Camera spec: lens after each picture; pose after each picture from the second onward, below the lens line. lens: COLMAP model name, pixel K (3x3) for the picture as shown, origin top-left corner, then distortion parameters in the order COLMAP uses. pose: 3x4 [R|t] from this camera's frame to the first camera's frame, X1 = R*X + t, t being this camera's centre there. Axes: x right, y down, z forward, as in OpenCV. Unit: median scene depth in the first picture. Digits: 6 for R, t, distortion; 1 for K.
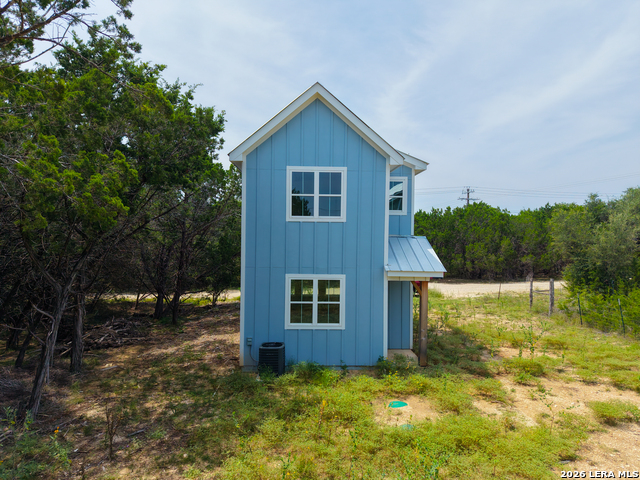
lens RADIAL K [[423.8, 0, 318.9], [0, 423.8, 237.0], [0, 0, 1]] dist [0.022051, -0.020430]
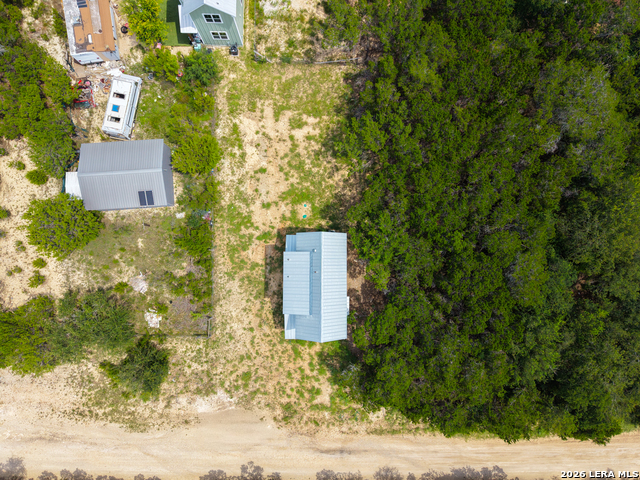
lens RADIAL K [[423.8, 0, 321.6], [0, 423.8, 238.9], [0, 0, 1]] dist [0.022051, -0.020430]
pose [[-0.999116, -0.038477, -0.016904, 0.045901], [-0.019252, 0.061485, 0.997922, -3.585626], [-0.037358, 0.997366, -0.062172, 1.240736]]
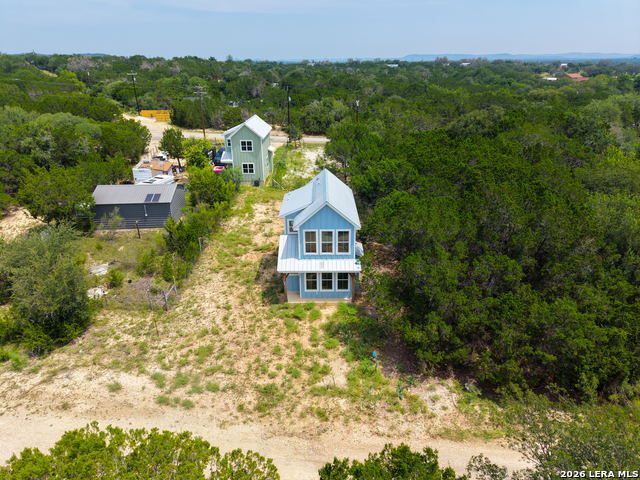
lens RADIAL K [[423.8, 0, 322.3], [0, 423.8, 241.7], [0, 0, 1]] dist [0.022051, -0.020430]
pose [[-0.999471, -0.007818, 0.031557, -0.091253], [0.004698, 0.925742, 0.378128, -1.053072], [-0.032170, 0.378076, -0.925215, 4.166047]]
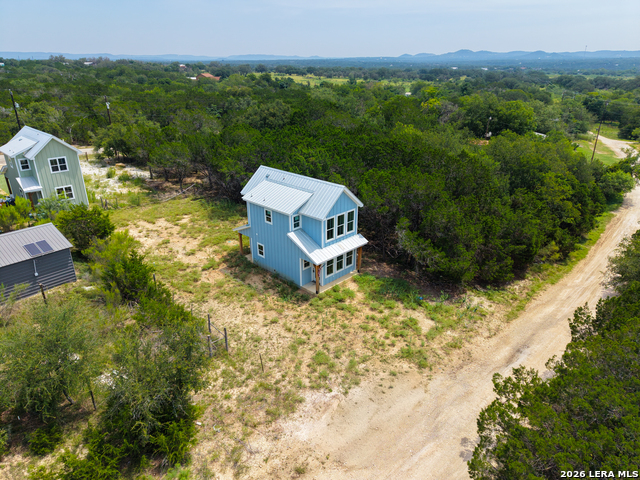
lens RADIAL K [[423.8, 0, 318.6], [0, 423.8, 240.5], [0, 0, 1]] dist [0.022051, -0.020430]
pose [[-0.719151, 0.262141, -0.643509, 1.885023], [-0.000107, 0.926065, 0.377363, -1.037837], [0.694854, 0.271450, -0.665953, 3.571955]]
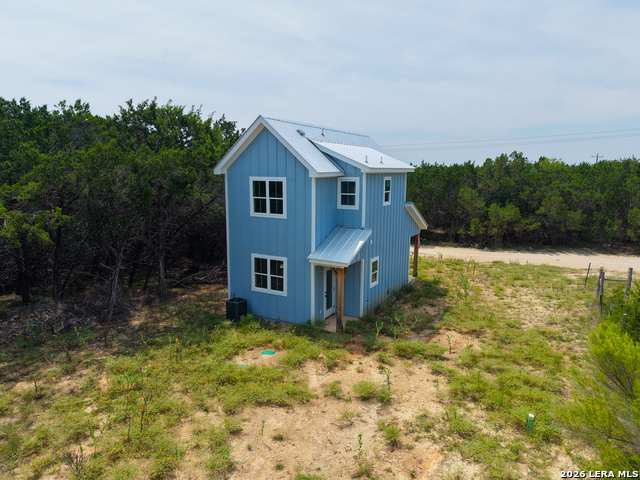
lens RADIAL K [[423.8, 0, 323.8], [0, 423.8, 240.1], [0, 0, 1]] dist [0.022051, -0.020430]
pose [[0.862175, 0.076885, -0.500742, 0.839346], [0.003016, 0.987621, 0.156833, -0.178288], [0.506601, -0.136728, 0.851270, -0.082949]]
